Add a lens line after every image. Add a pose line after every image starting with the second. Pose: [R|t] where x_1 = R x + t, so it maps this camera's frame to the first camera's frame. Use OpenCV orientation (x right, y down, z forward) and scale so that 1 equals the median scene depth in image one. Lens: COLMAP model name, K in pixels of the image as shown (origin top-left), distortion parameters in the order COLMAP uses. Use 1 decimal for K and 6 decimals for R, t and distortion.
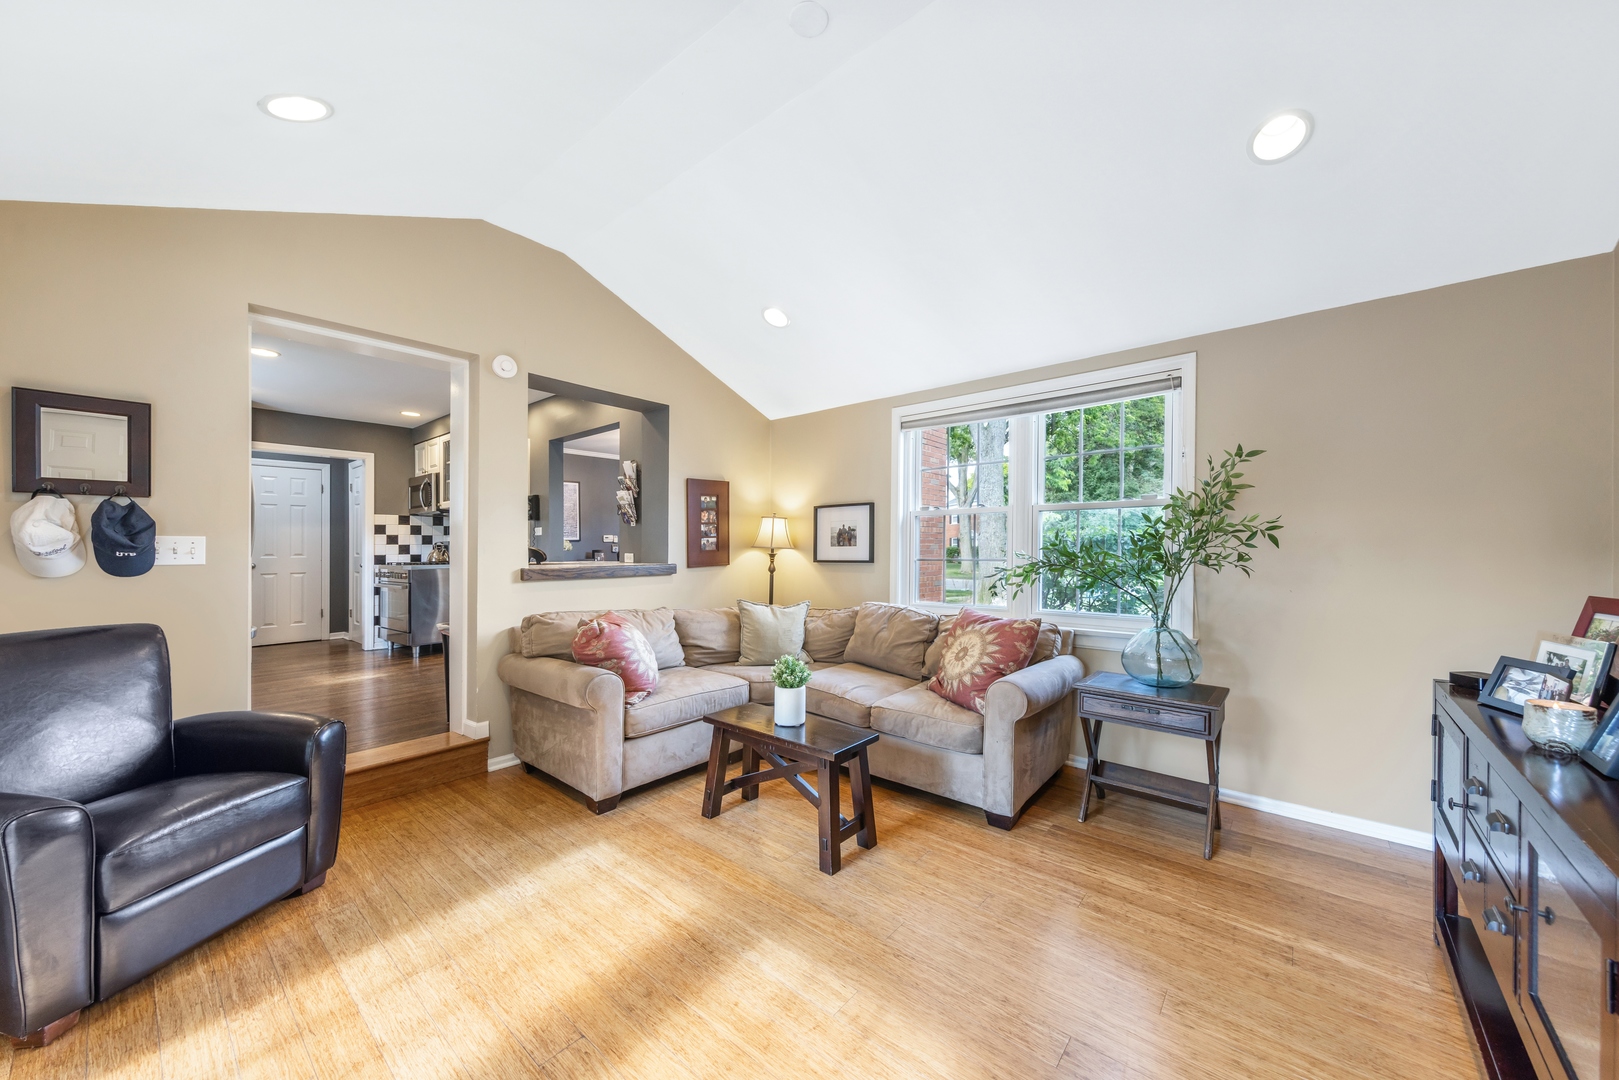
lens RADIAL K [[579.3, 0, 839.5], [0, 579.3, 542.4], [0, 0, 1]] dist [0.007942, 0.000005]
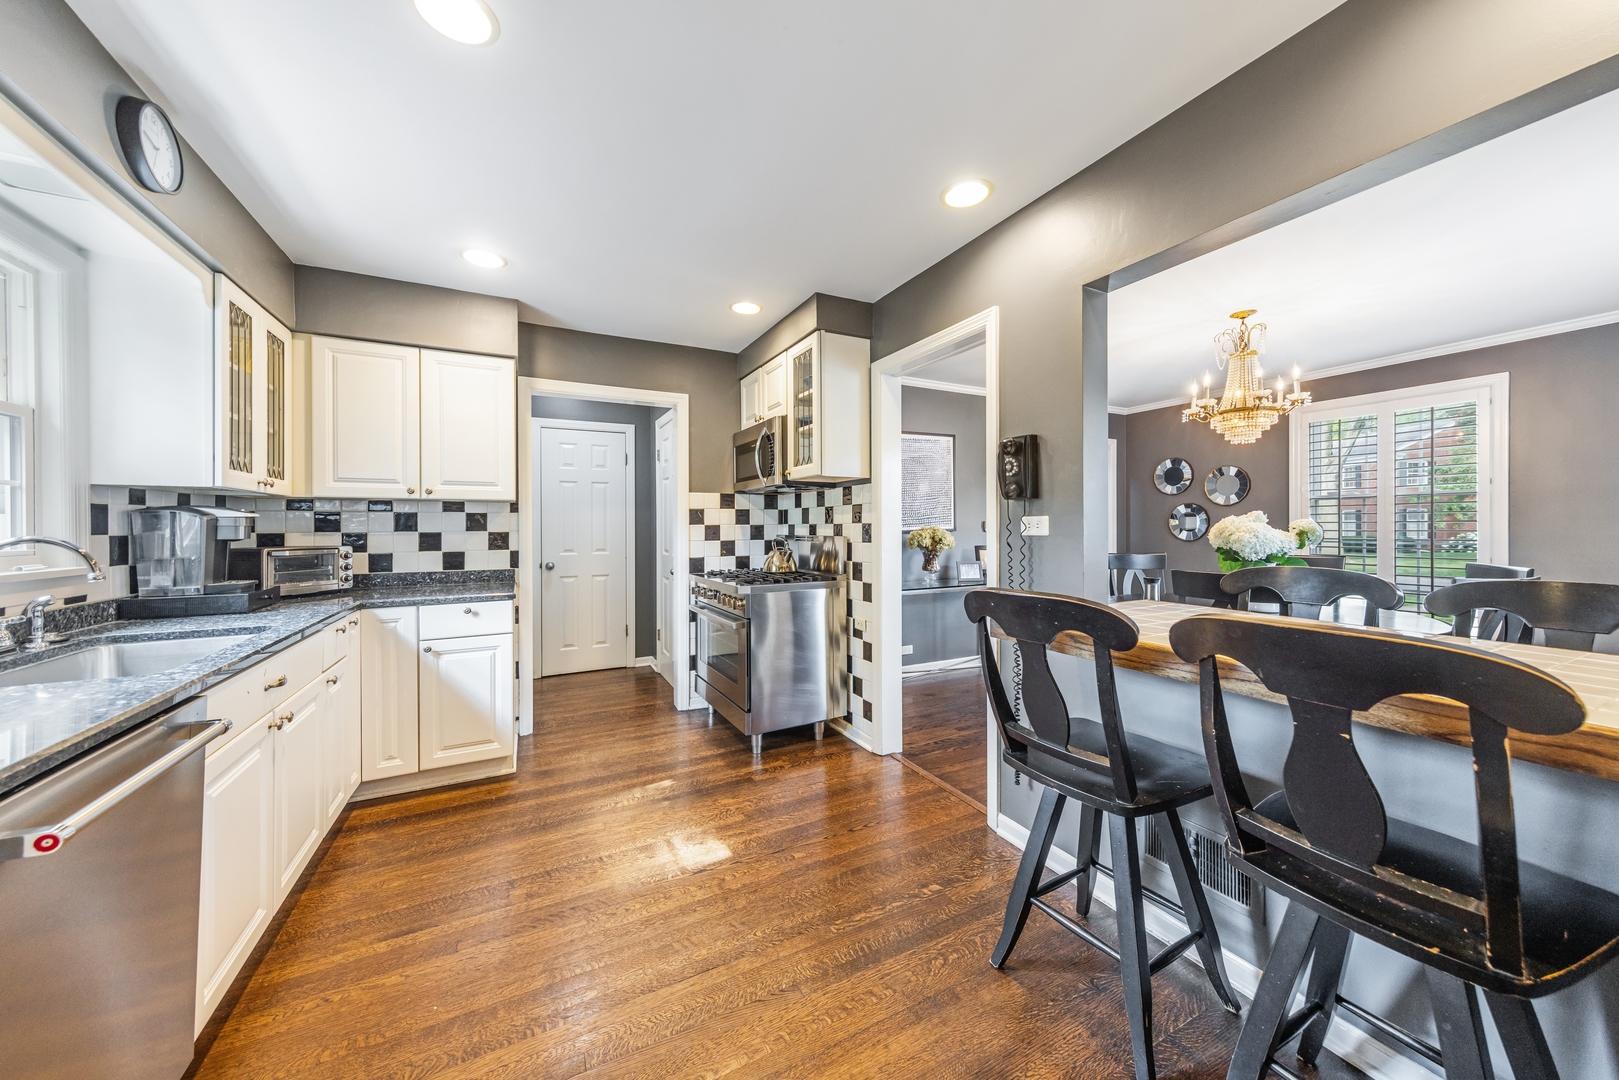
lens RADIAL K [[579.3, 0, 851.7], [0, 579.3, 522.1], [0, 0, 1]] dist [0.007942, 0.000005]
pose [[0.930954, 0.002406, -0.365128, -0.413529], [0.000573, 0.999967, 0.008051, -0.021509], [0.365136, -0.007704, 0.930922, 0.489750]]
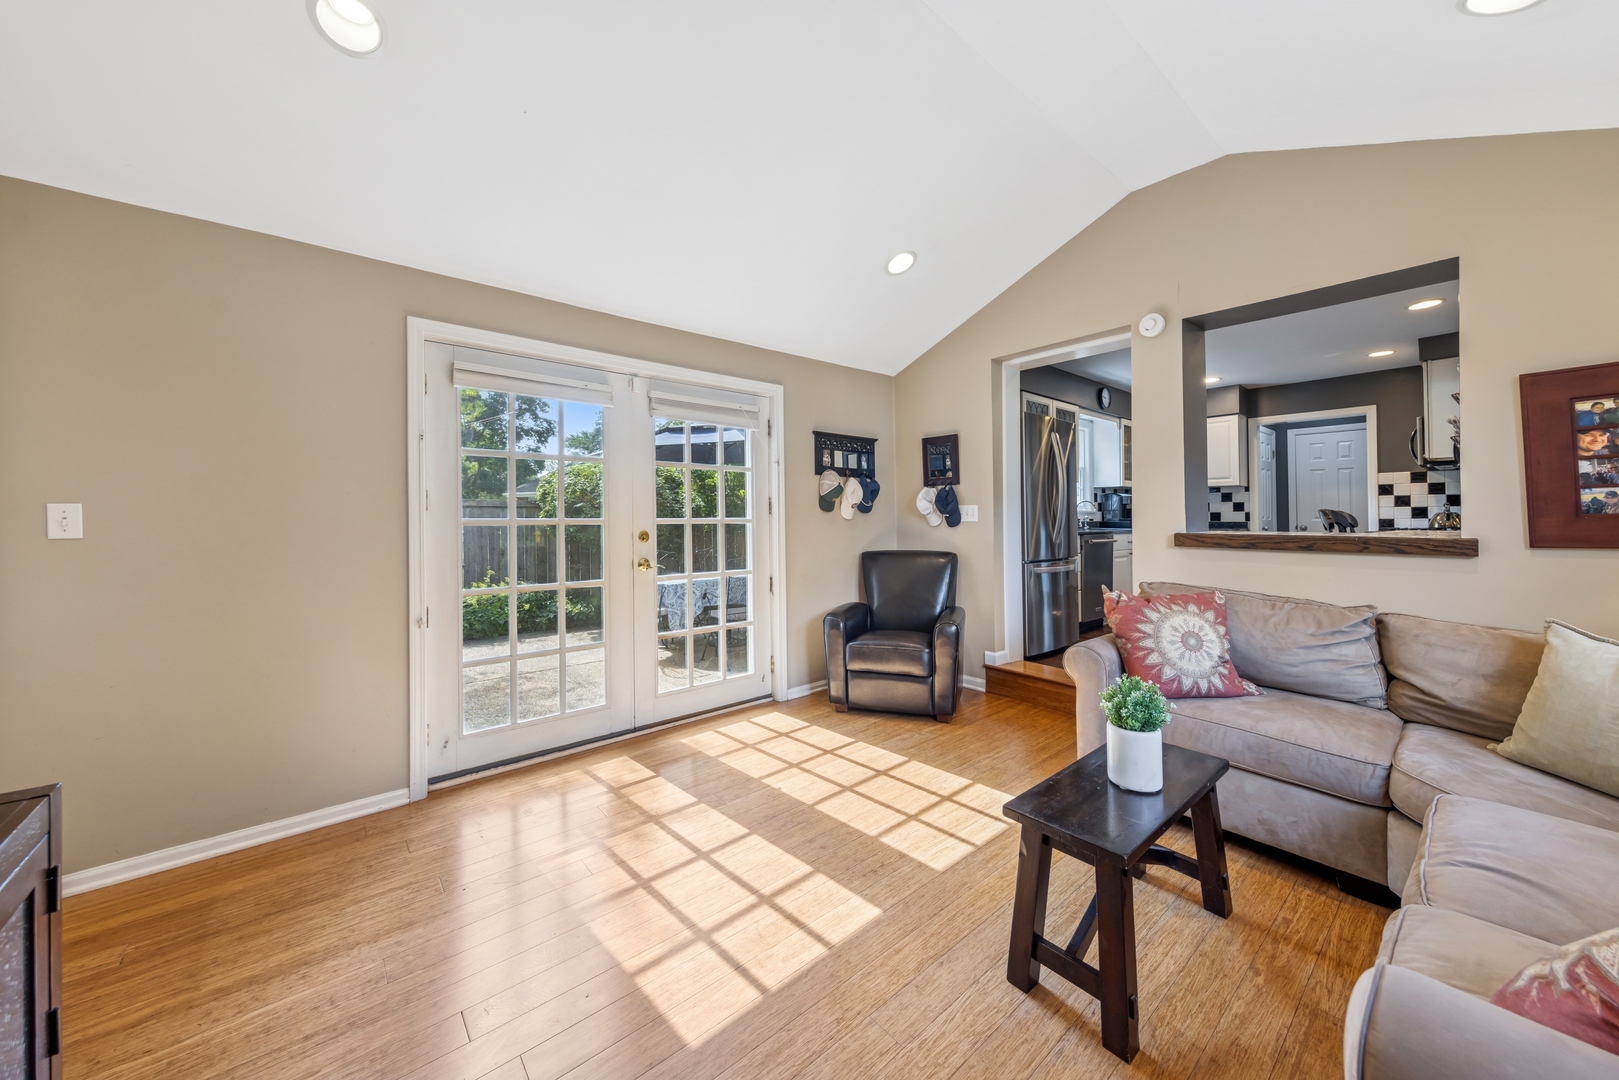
lens RADIAL K [[579.3, 0, 793.5], [0, 579.3, 509.7], [0, 0, 1]] dist [0.007942, 0.000005]
pose [[-0.192781, -0.006163, -0.981223, 0.246102], [0.012625, 0.999882, -0.008761, 0.004166], [0.981161, -0.014077, -0.192680, 0.296783]]
